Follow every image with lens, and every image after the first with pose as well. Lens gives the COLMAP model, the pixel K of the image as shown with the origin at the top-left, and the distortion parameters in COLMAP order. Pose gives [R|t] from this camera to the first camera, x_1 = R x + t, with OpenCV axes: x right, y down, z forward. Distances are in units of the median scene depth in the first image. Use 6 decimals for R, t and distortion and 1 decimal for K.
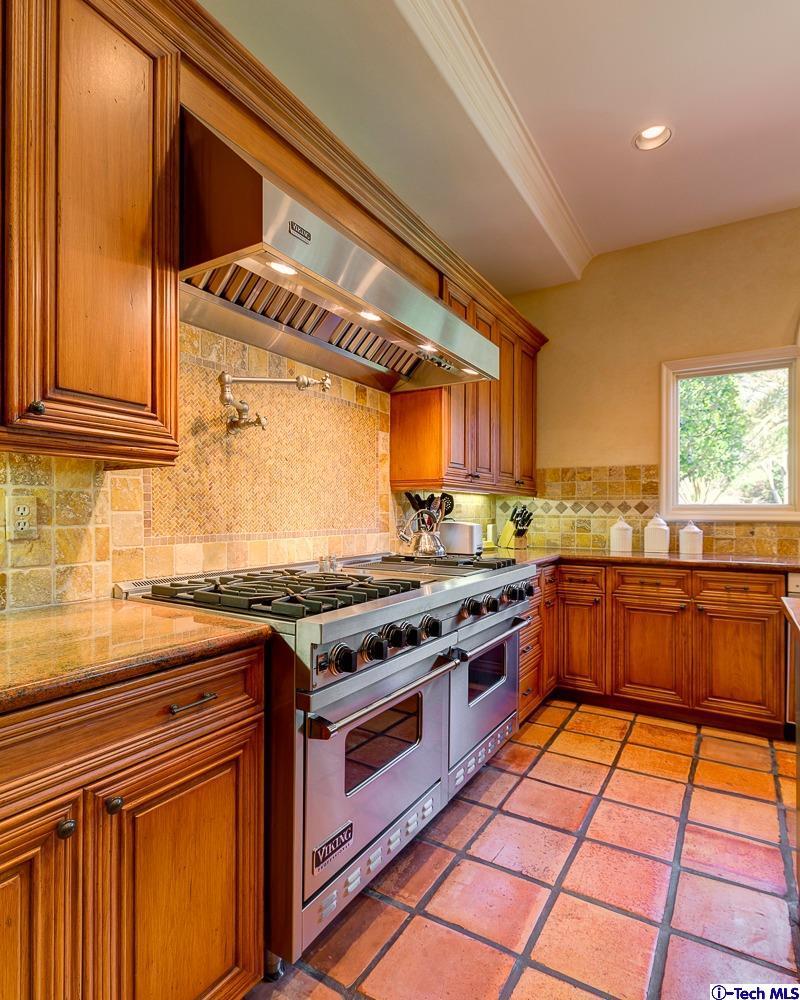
lens RADIAL K [[524.9, 0, 393.9], [0, 524.9, 511.6], [0, 0, 1]] dist [-0.000989, -0.000869]
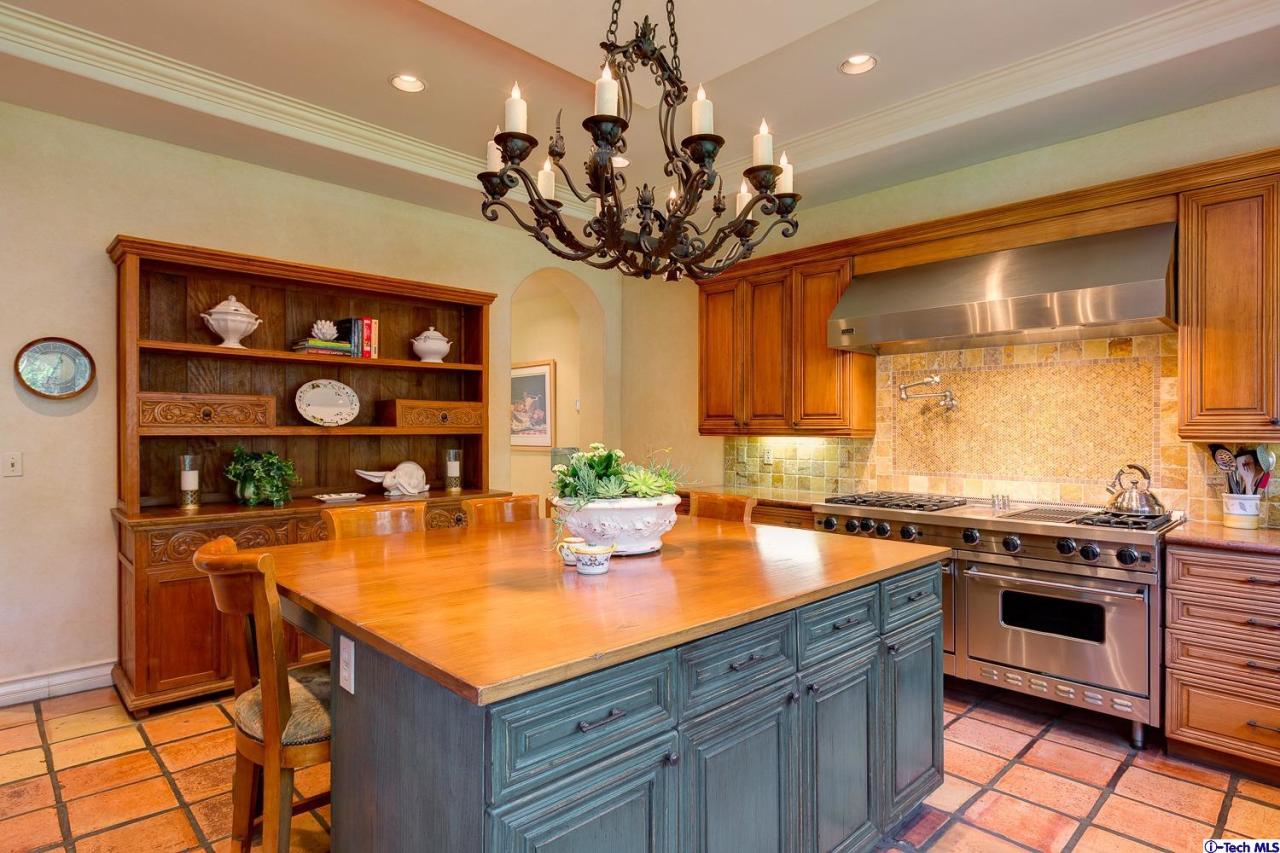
lens RADIAL K [[658.9, 0, 642.0], [0, 658.9, 429.6], [0, 0, 1]] dist [-0.017674, -0.003624]
pose [[-0.204761, -0.009353, -0.978767, 1.276784], [-0.008819, 0.999931, -0.007710, -0.045563], [0.978772, 0.007053, -0.204830, 0.343122]]
